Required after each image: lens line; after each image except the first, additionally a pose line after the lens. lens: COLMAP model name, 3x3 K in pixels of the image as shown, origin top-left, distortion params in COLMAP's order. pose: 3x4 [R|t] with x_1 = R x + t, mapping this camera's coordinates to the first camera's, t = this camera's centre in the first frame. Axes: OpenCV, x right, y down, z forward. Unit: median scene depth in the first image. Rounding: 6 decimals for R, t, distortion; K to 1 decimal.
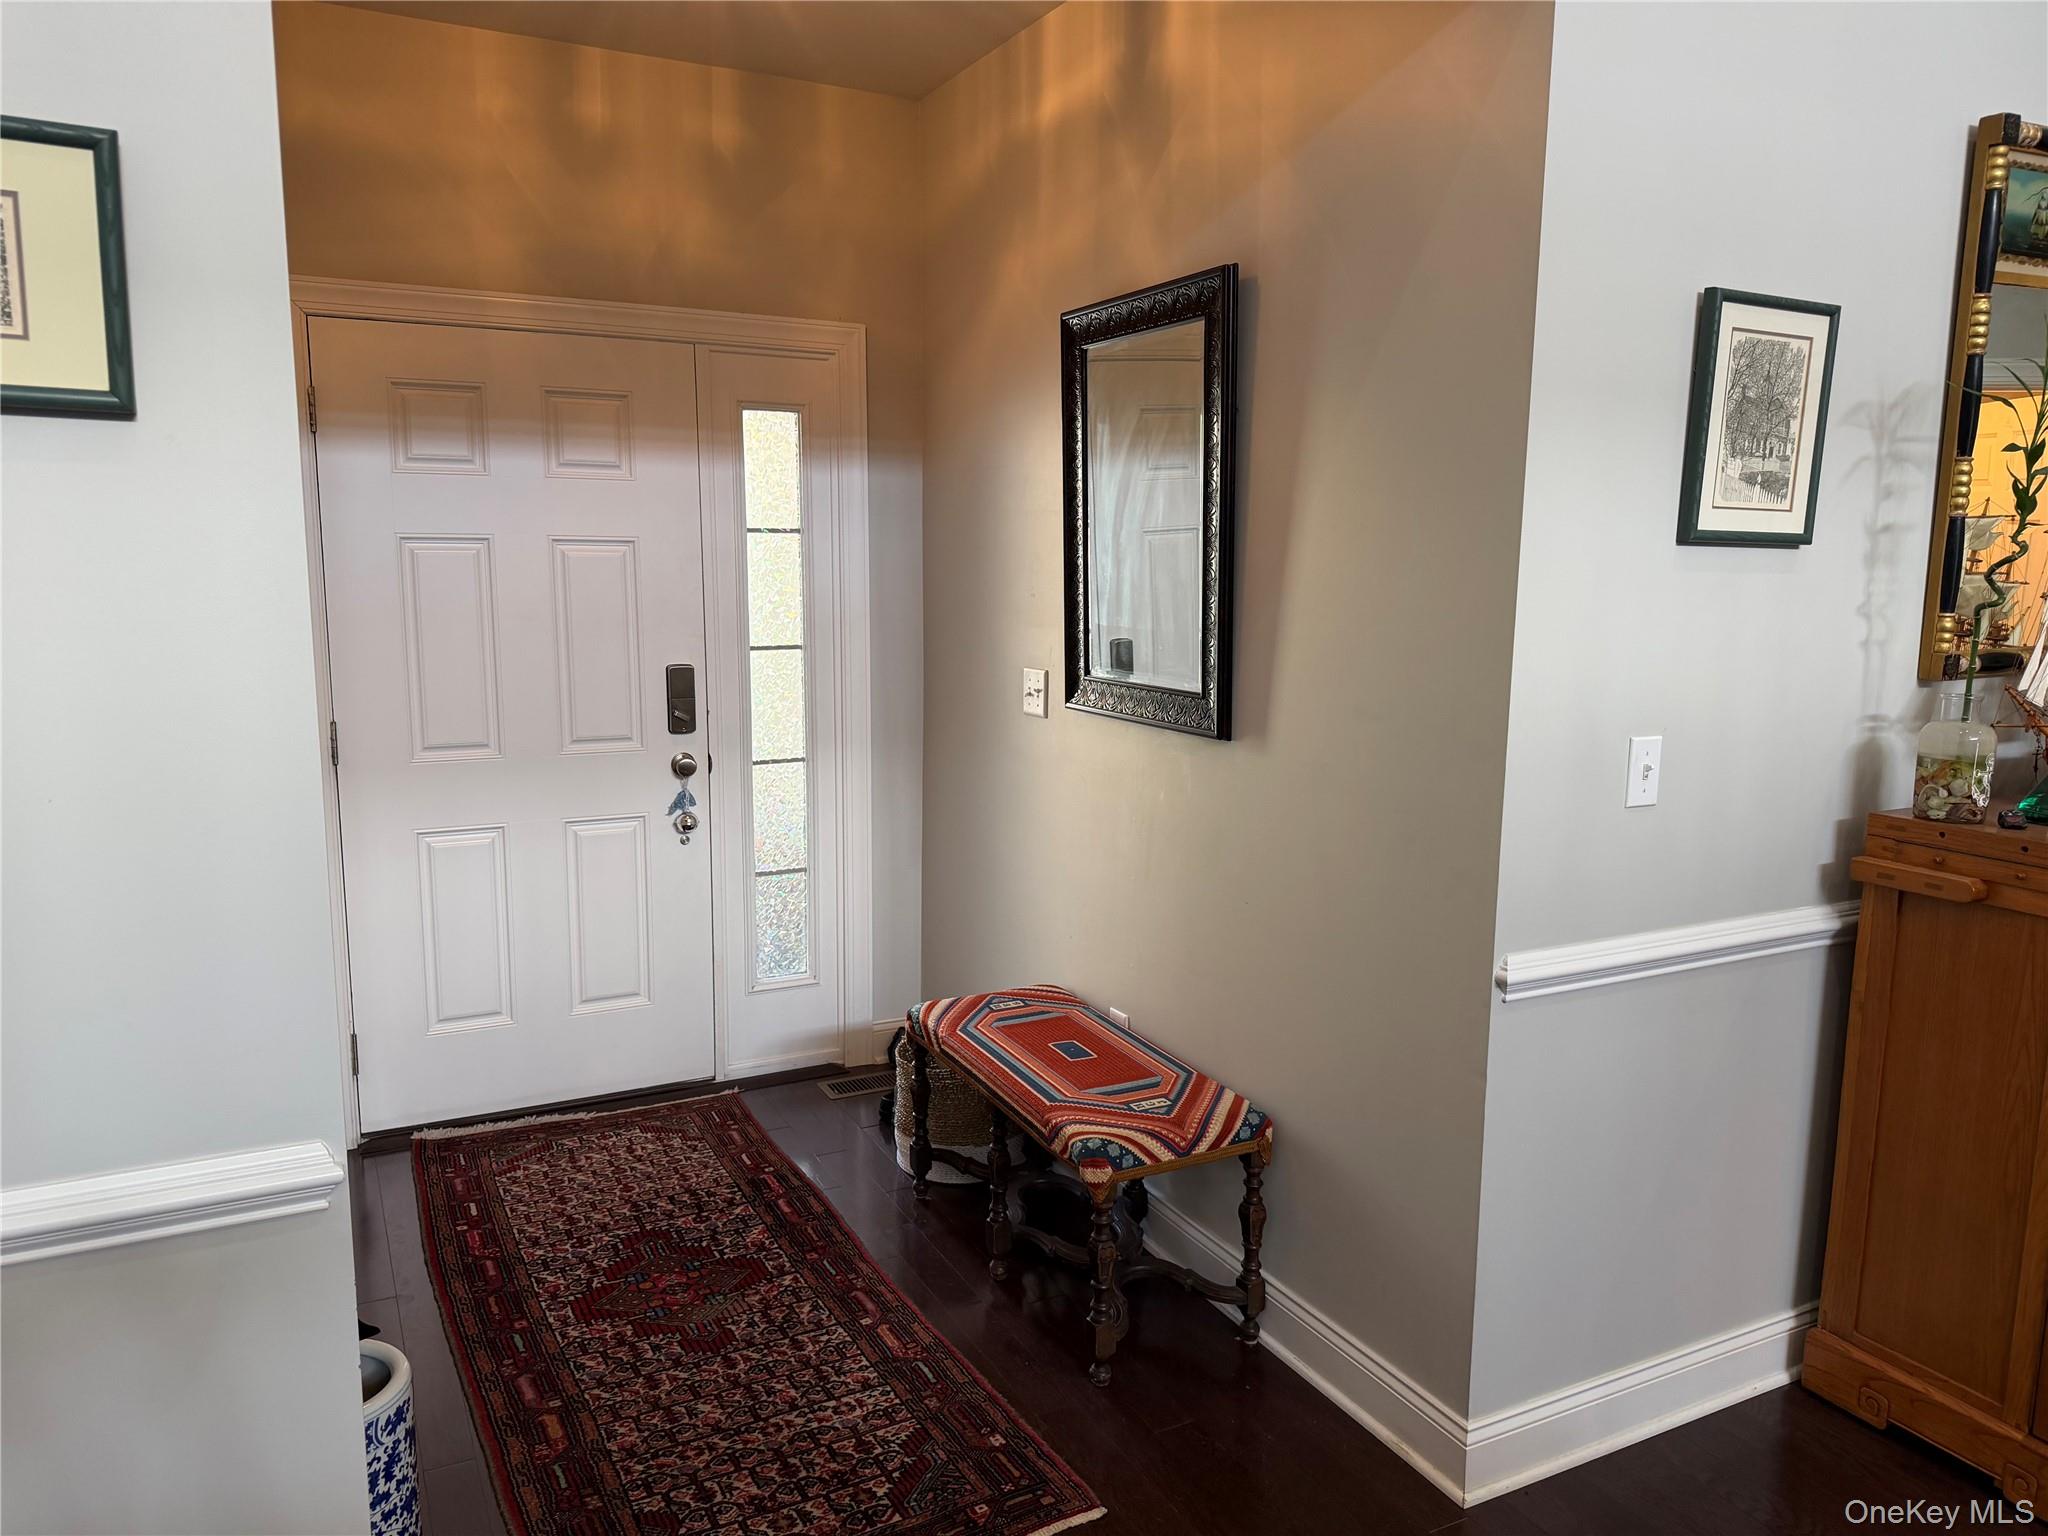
lens RADIAL K [[1453.0, 0, 1027.3], [0, 1453.0, 777.1], [0, 0, 1]] dist [0.046055, -0.044095]
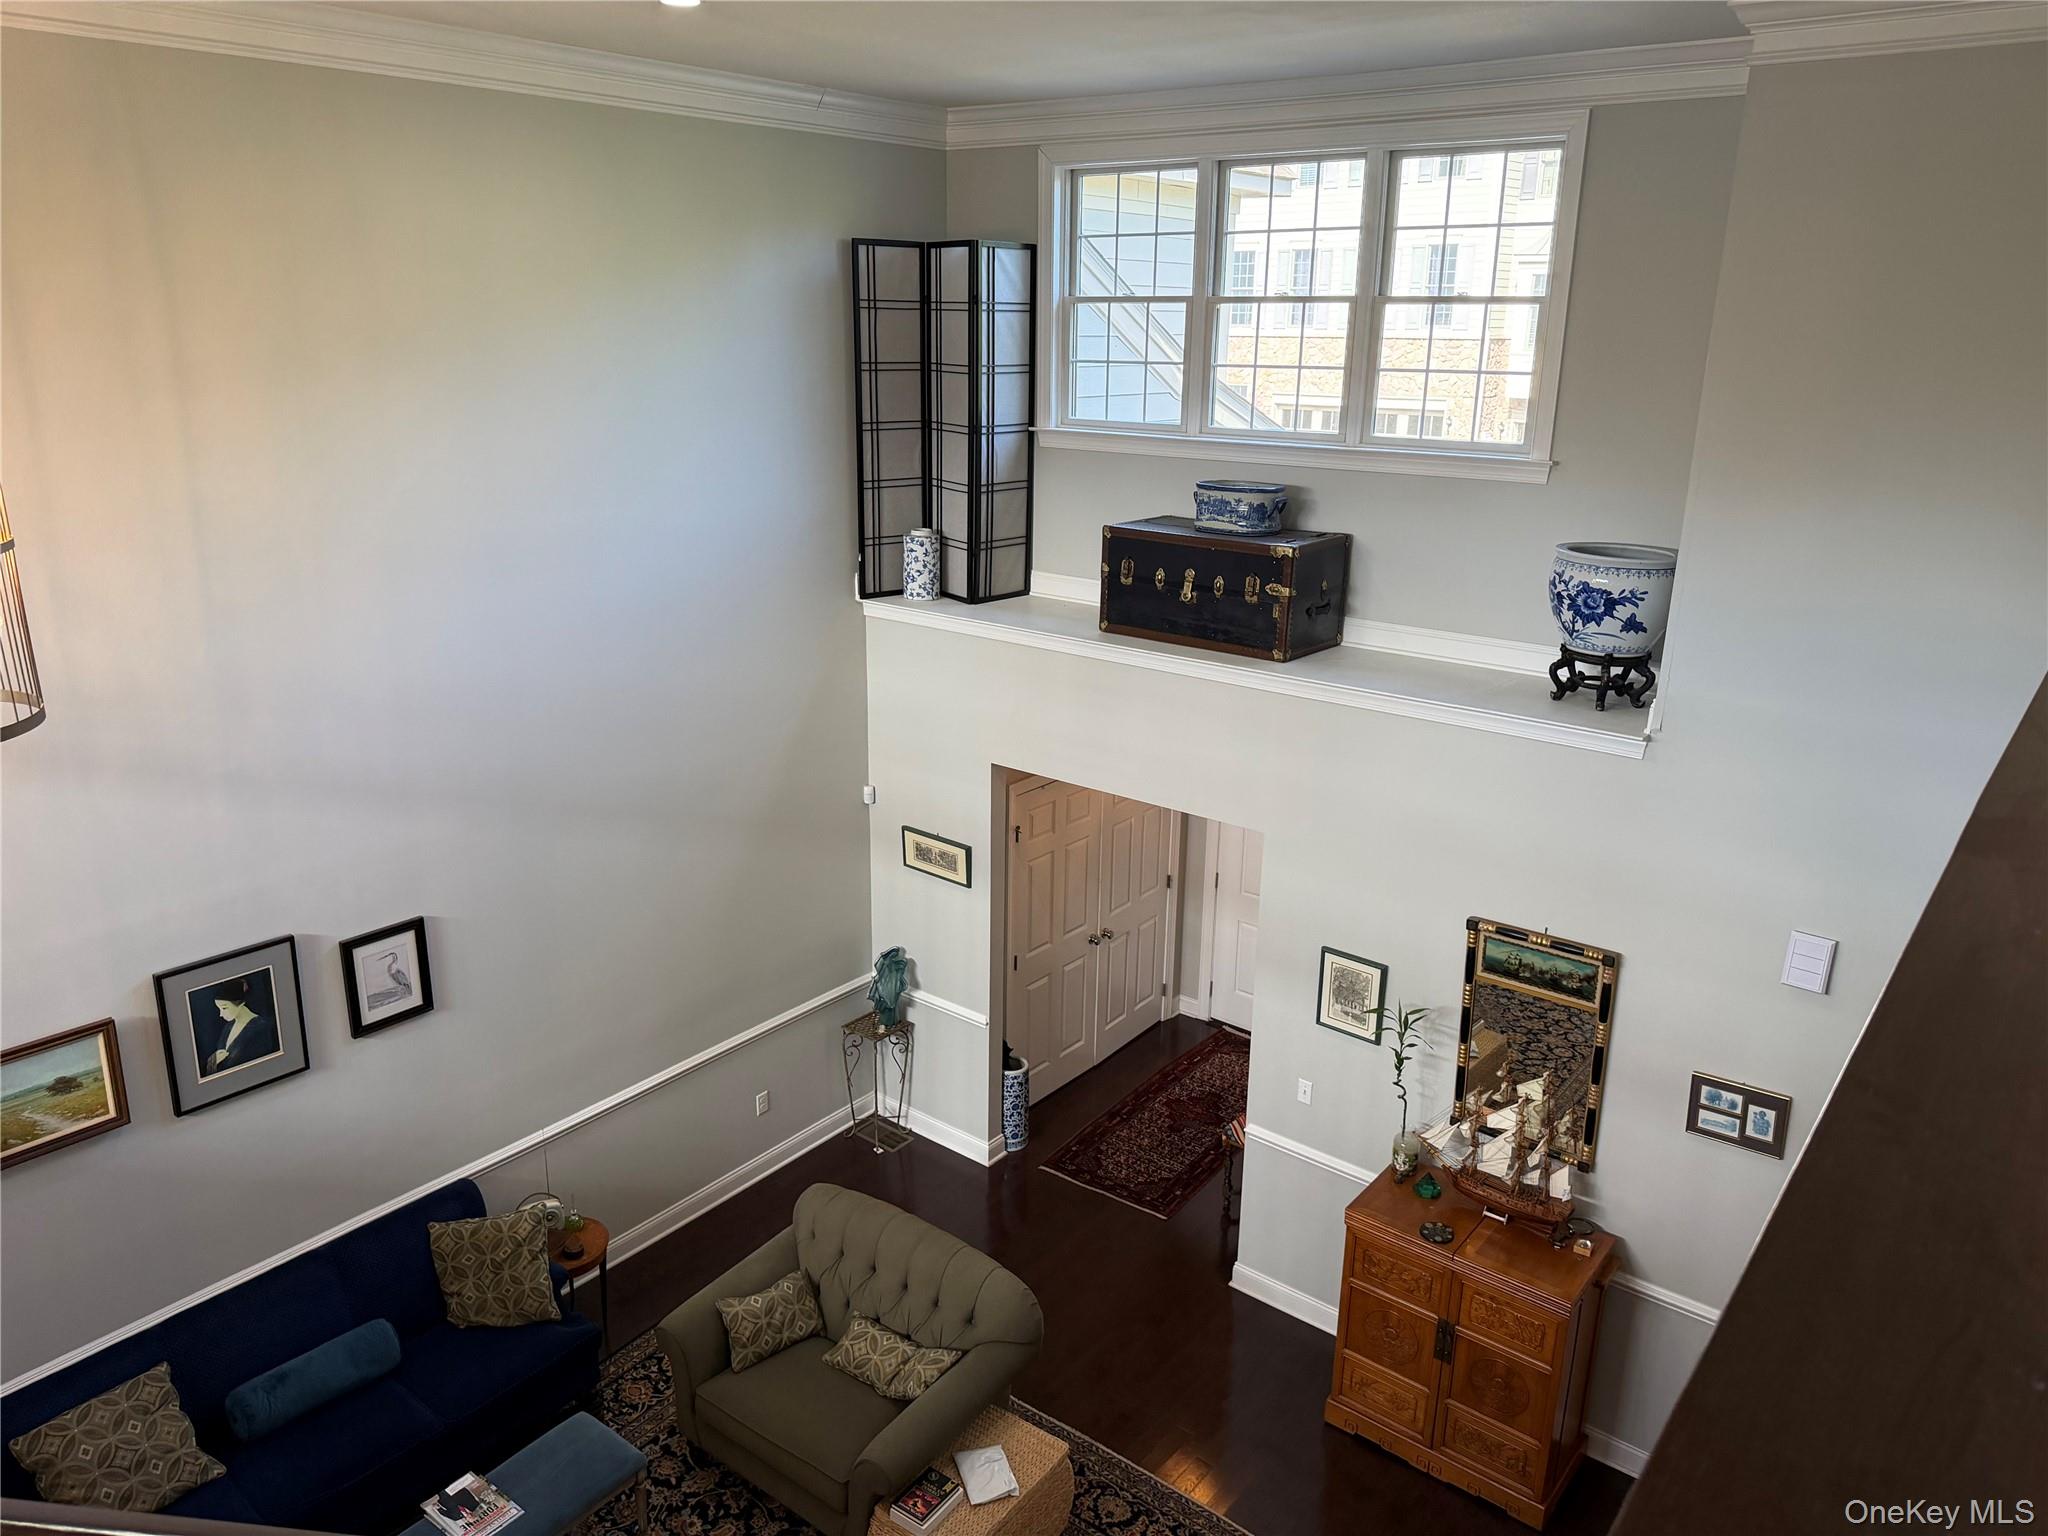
lens RADIAL K [[1453.0, 0, 1024.1], [0, 1453.0, 760.0], [0, 0, 1]] dist [0.046055, -0.044095]
pose [[0.387473, 0.267598, -0.882188, 2.481499], [-0.154971, 0.962233, 0.223812, -1.149169], [0.908762, 0.049993, 0.414310, -0.690146]]
